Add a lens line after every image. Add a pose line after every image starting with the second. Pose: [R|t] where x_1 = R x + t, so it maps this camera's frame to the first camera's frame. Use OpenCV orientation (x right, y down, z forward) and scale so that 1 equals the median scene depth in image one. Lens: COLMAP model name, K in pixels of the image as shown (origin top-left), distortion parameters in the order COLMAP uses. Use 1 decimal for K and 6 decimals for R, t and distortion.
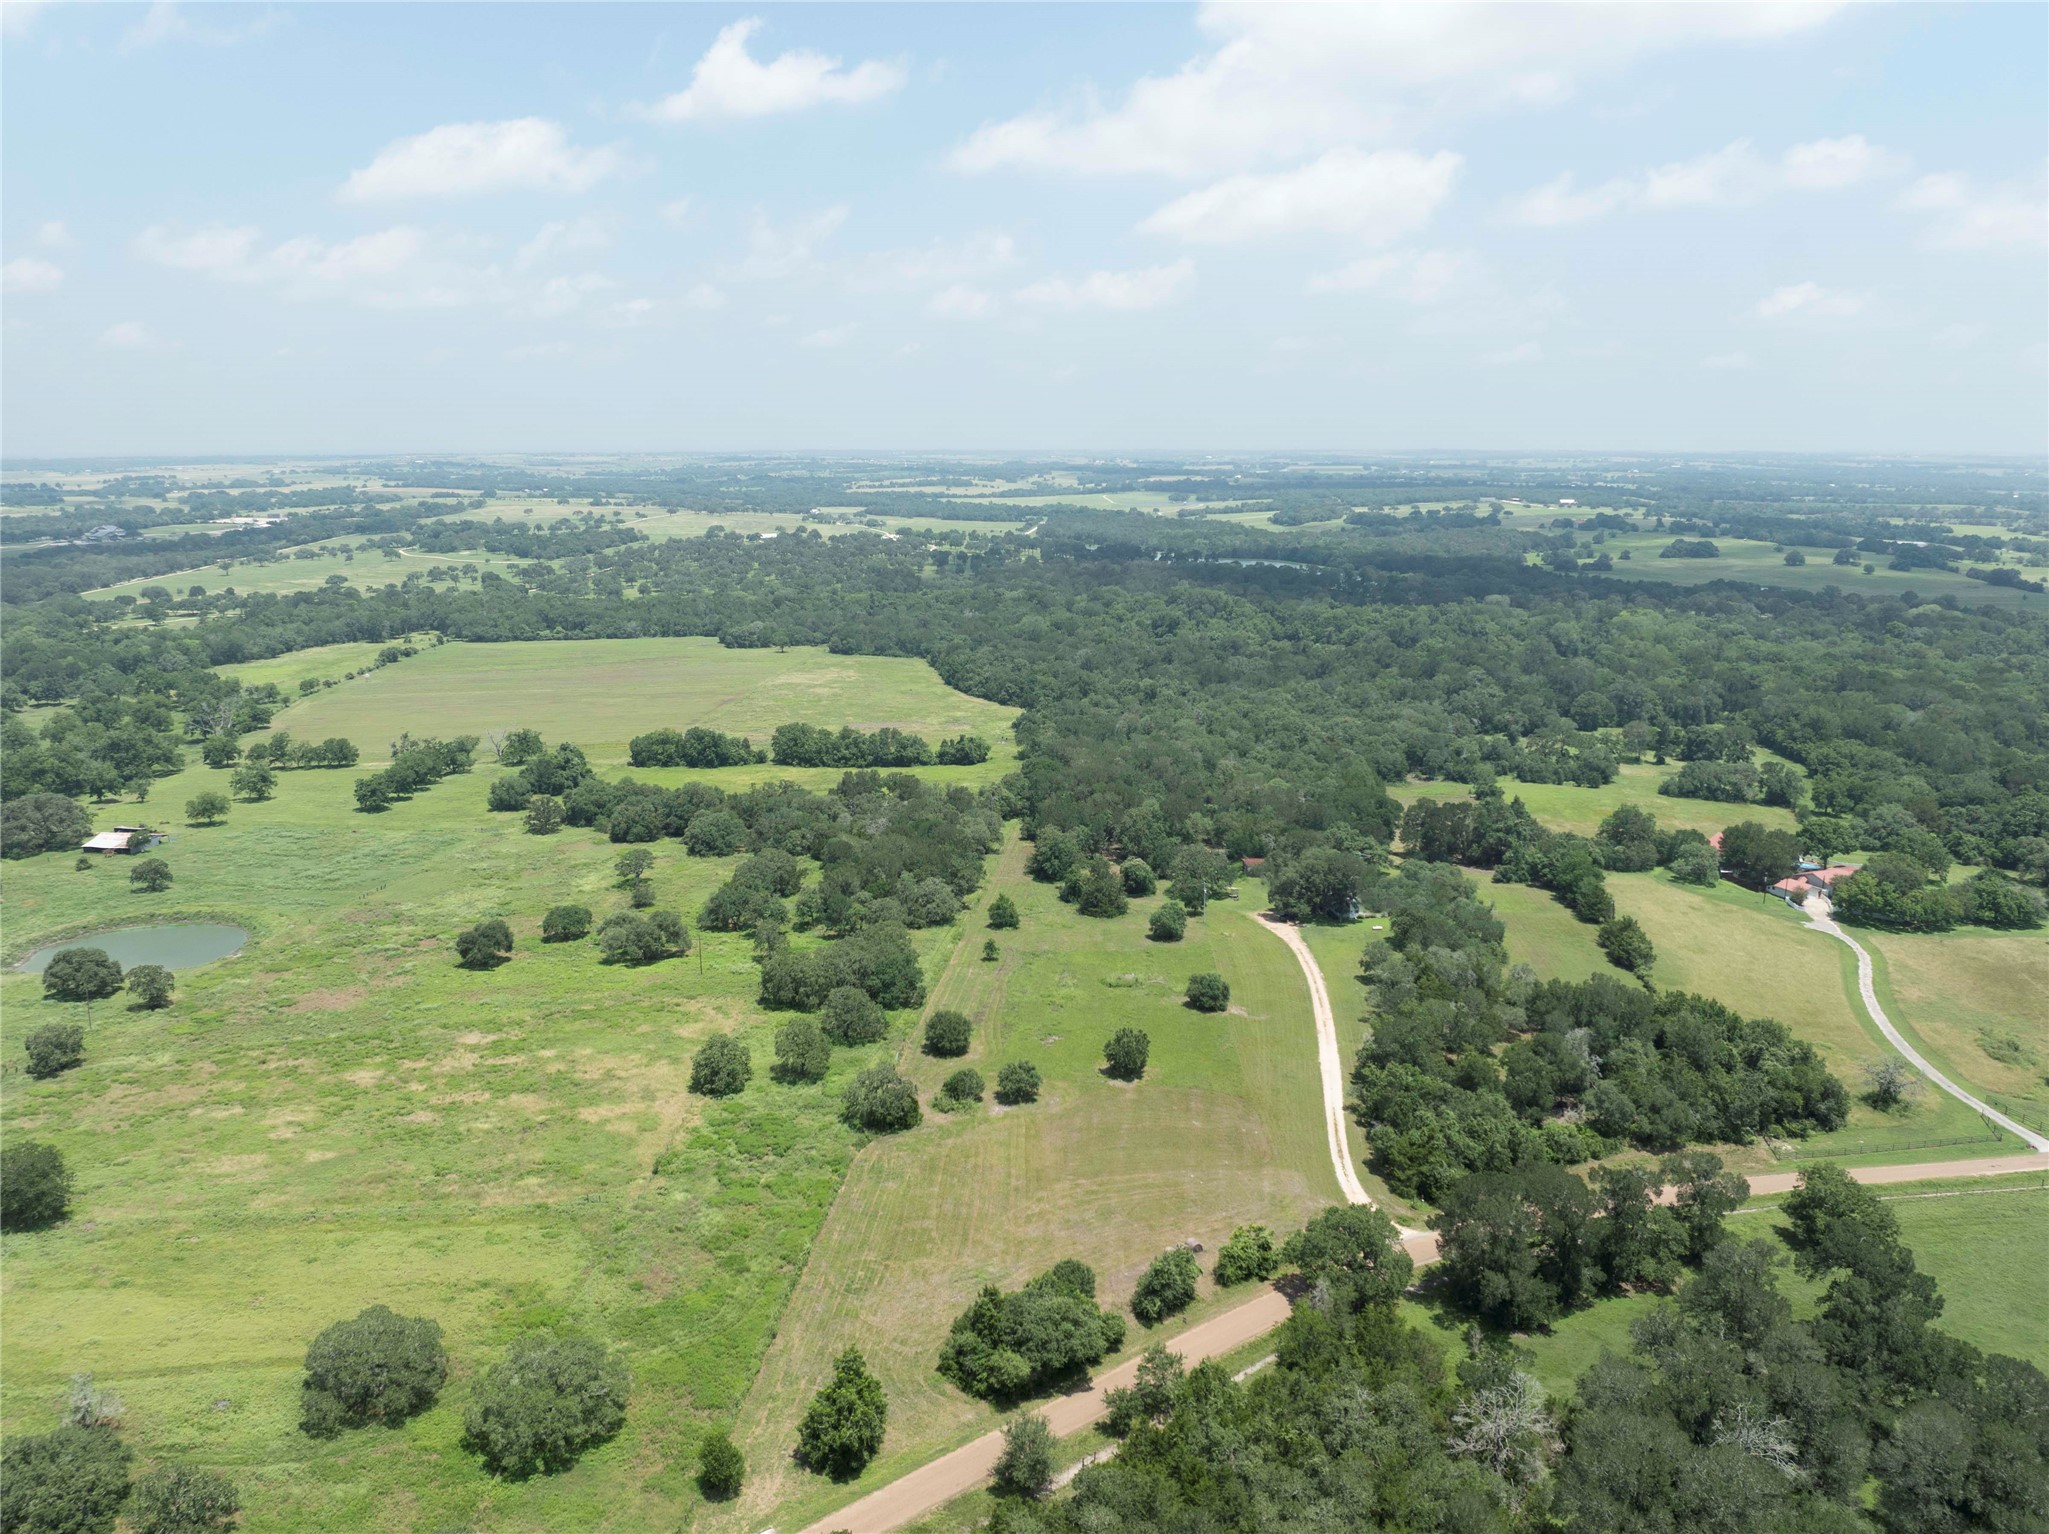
lens RADIAL K [[1570.8, 0, 1024.5], [0, 1570.8, 767.0], [0, 0, 1]] dist [-0.025106, -0.030509]
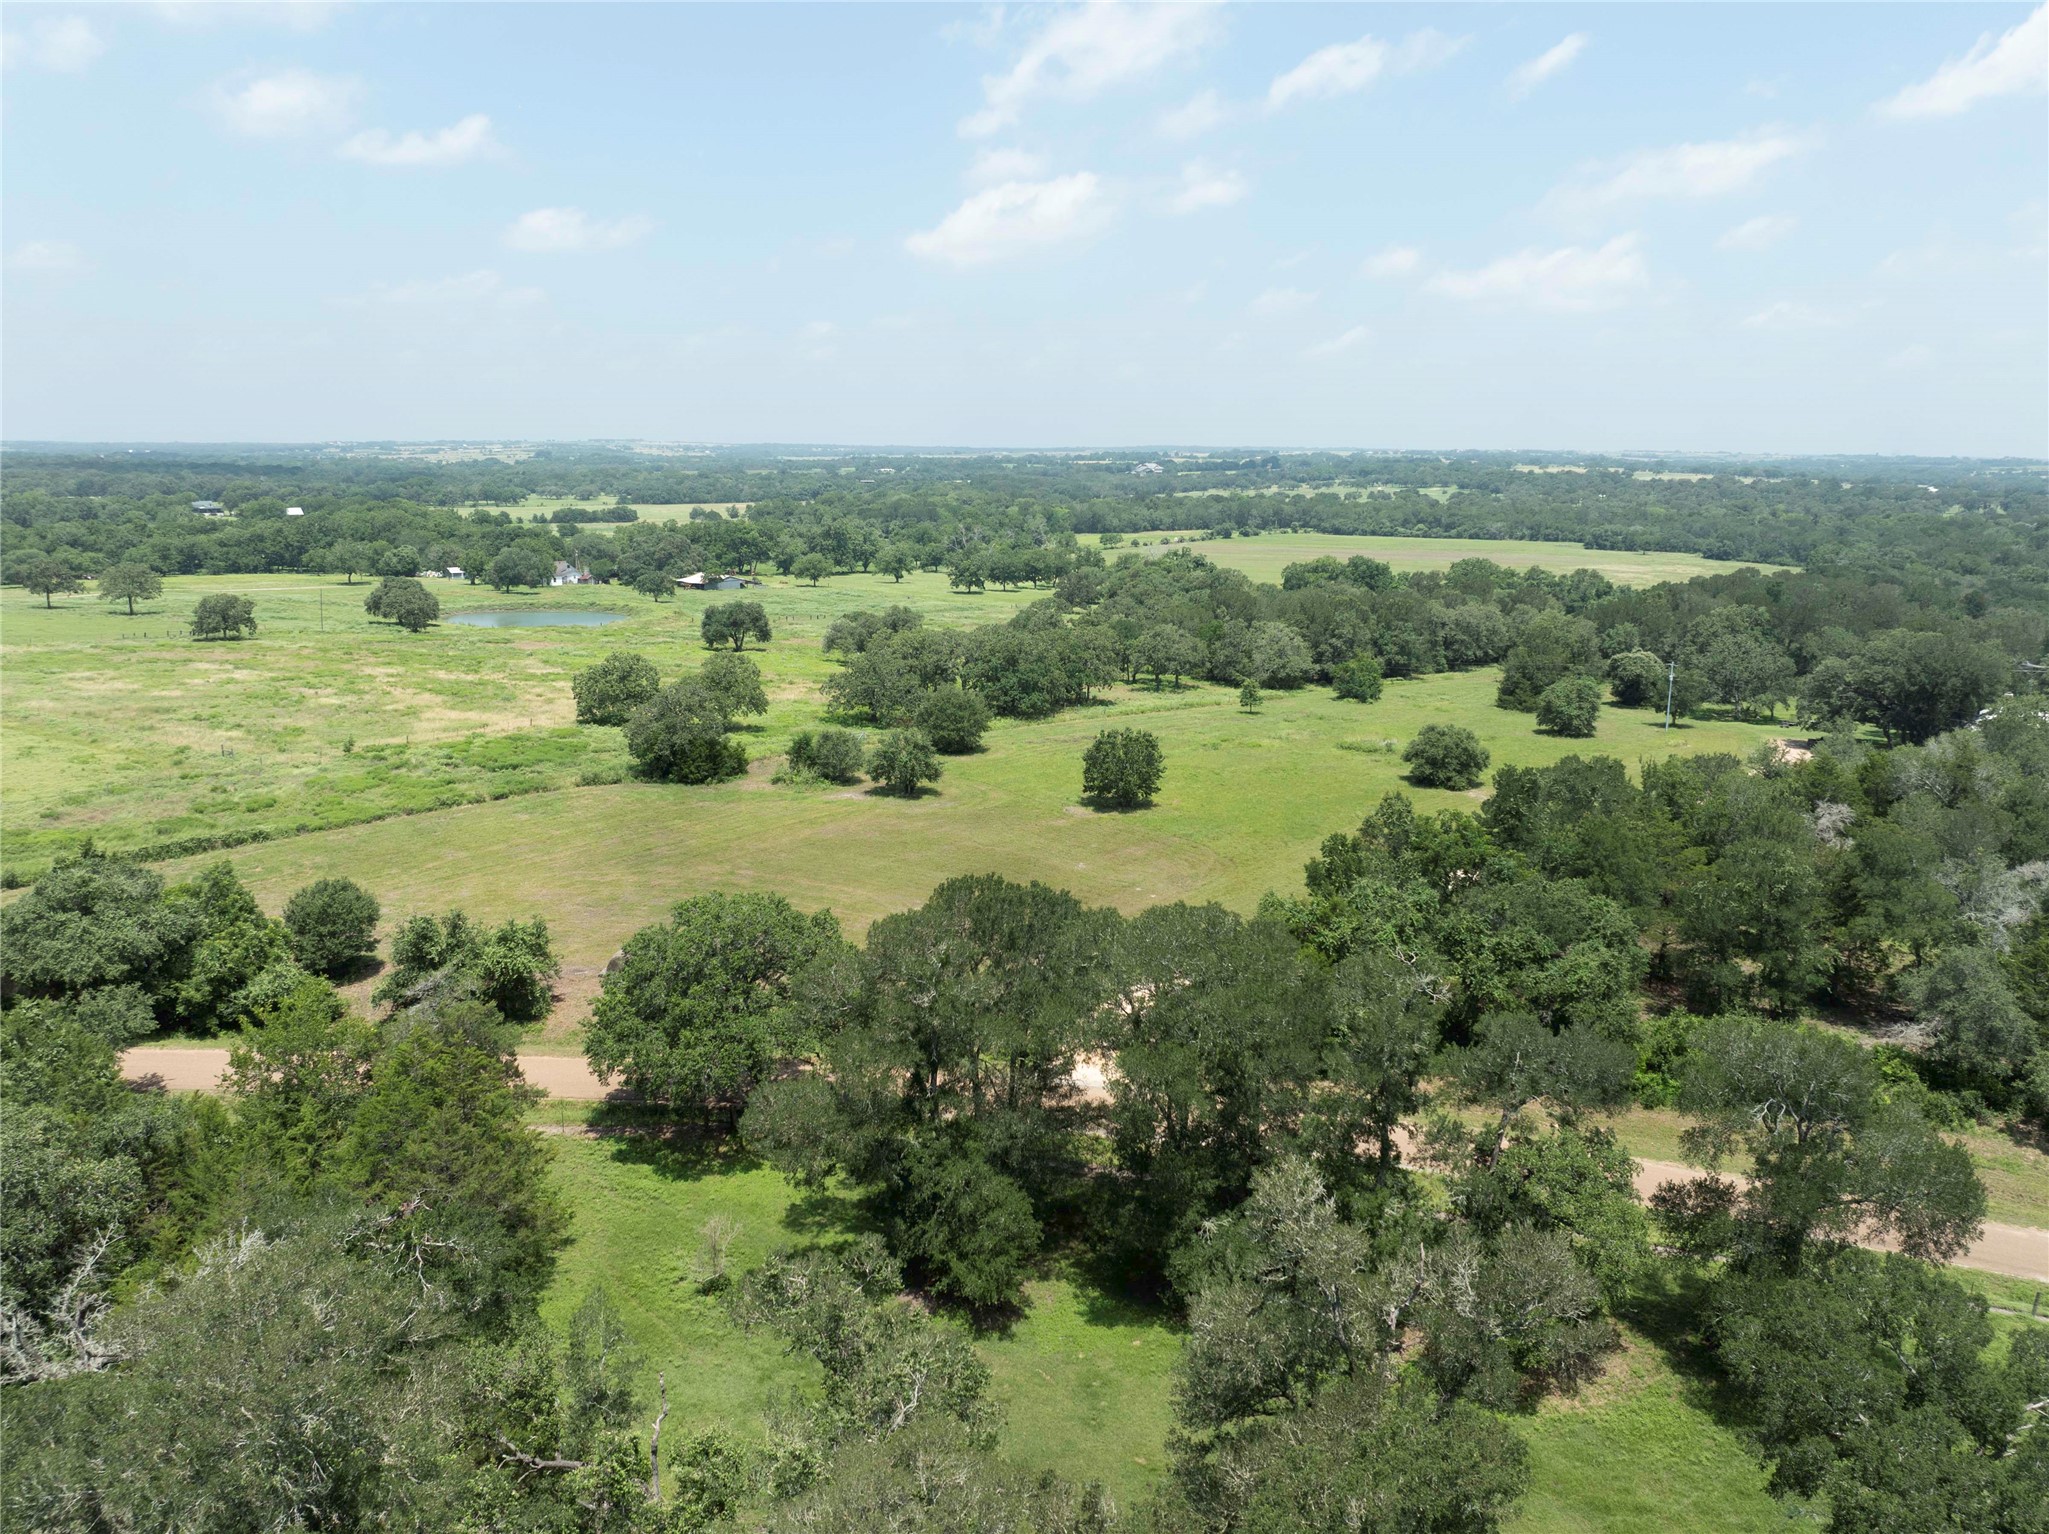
lens RADIAL K [[1570.8, 0, 1024.5], [0, 1570.8, 767.0], [0, 0, 1]] dist [-0.025106, -0.030509]
pose [[0.775040, 0.131215, -0.618138, 0.287522], [-0.134680, 0.990028, 0.041292, 0.118610], [0.617393, 0.051248, 0.784984, 0.384152]]
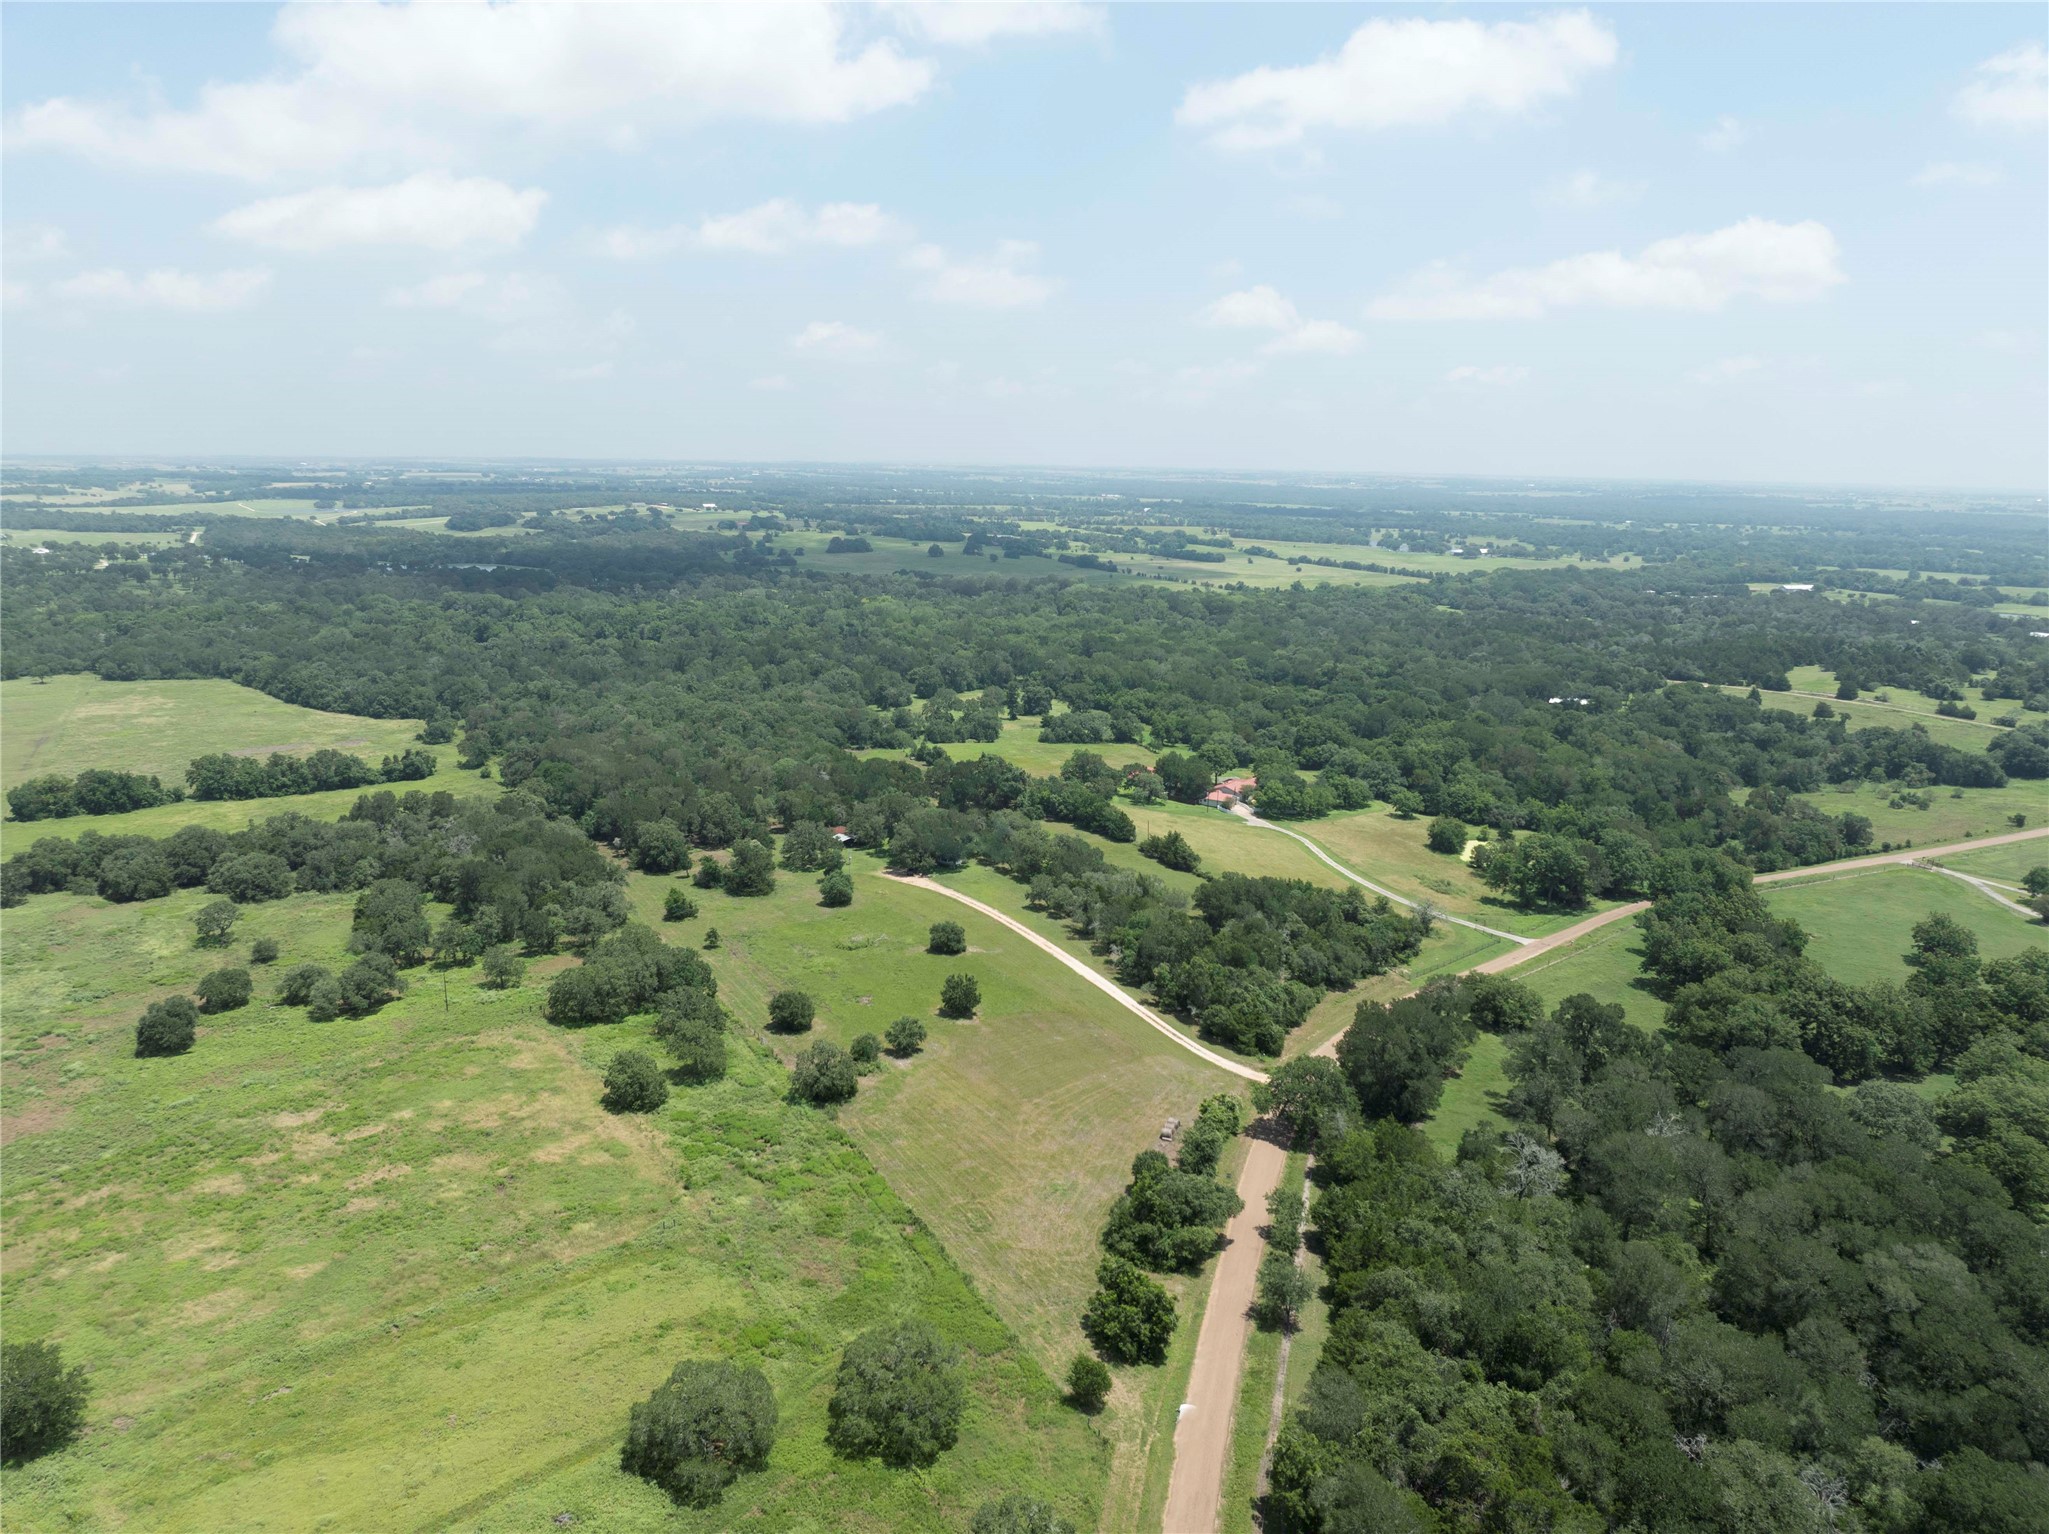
lens RADIAL K [[1451.9, 0, 1025.0], [0, 1451.9, 688.8], [0, 0, 1]] dist [-0.028131, -0.021213]
pose [[0.832620, -0.072223, 0.549115, -0.332993], [0.095261, 0.995360, -0.013529, -0.014867], [-0.545590, 0.063574, 0.835637, 0.058959]]
